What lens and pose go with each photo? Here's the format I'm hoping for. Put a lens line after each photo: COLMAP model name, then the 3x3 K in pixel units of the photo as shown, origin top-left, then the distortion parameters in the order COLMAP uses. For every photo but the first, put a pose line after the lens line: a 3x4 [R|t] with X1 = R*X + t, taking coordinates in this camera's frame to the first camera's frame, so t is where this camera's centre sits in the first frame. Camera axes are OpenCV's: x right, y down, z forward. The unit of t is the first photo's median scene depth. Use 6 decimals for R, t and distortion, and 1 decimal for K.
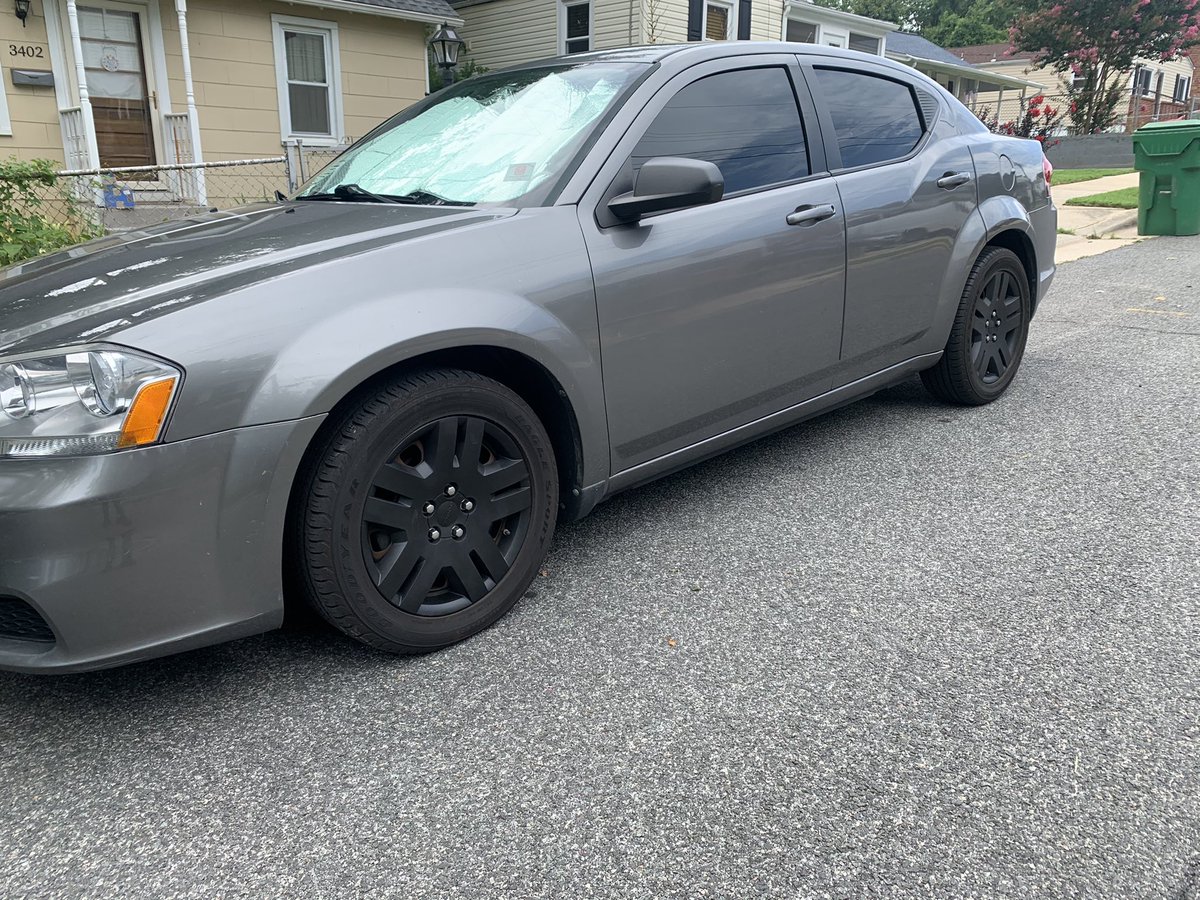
lens RADIAL K [[917.3, 0, 600.0], [0, 917.3, 450.0], [0, 0, 1]] dist [0.005337, 0.003434]
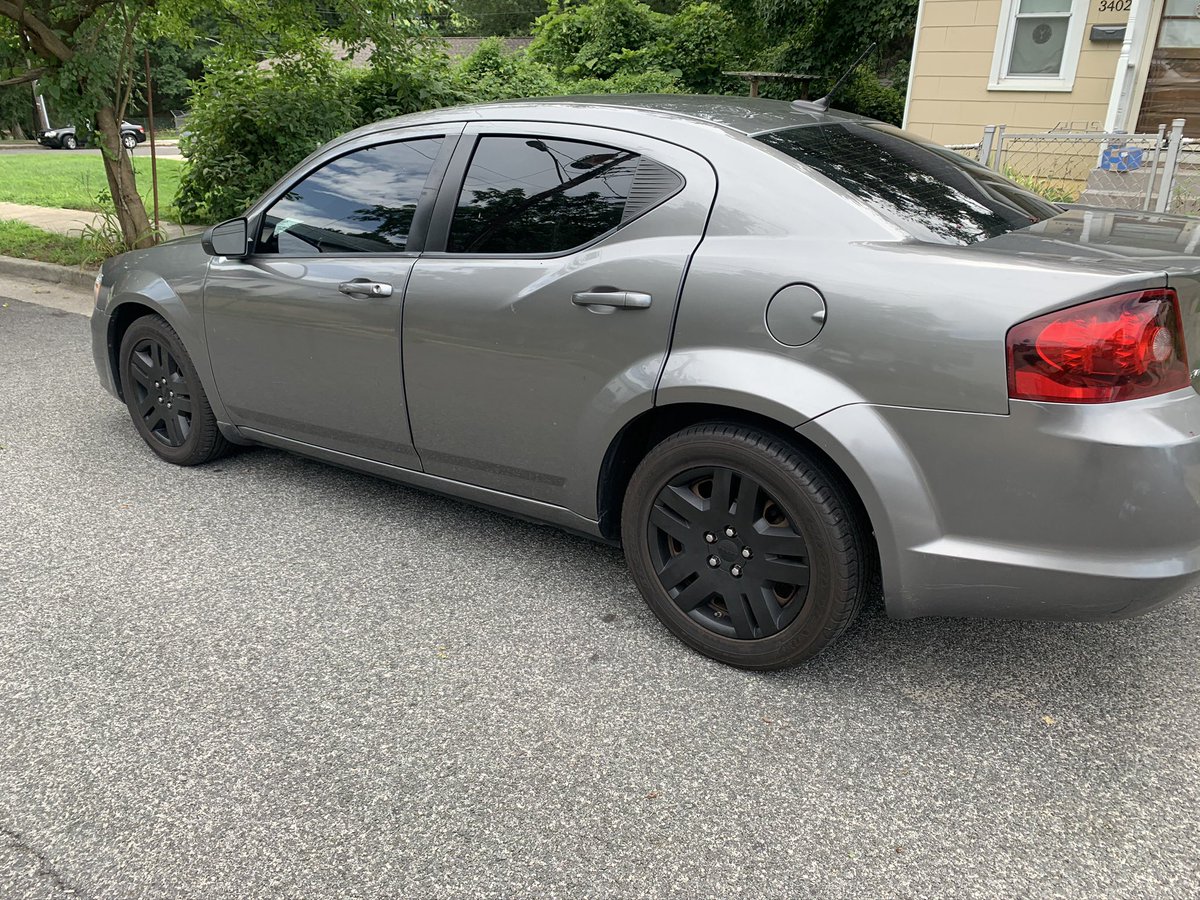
lens RADIAL K [[948.7, 0, 600.0], [0, 948.7, 450.0], [0, 0, 1]] dist [-0.002179, -0.003128]
pose [[0.181173, 0.370223, -0.911104, 1.197424], [-0.294261, 0.904400, 0.308985, -0.454281], [0.938396, 0.212123, 0.272795, 0.901010]]
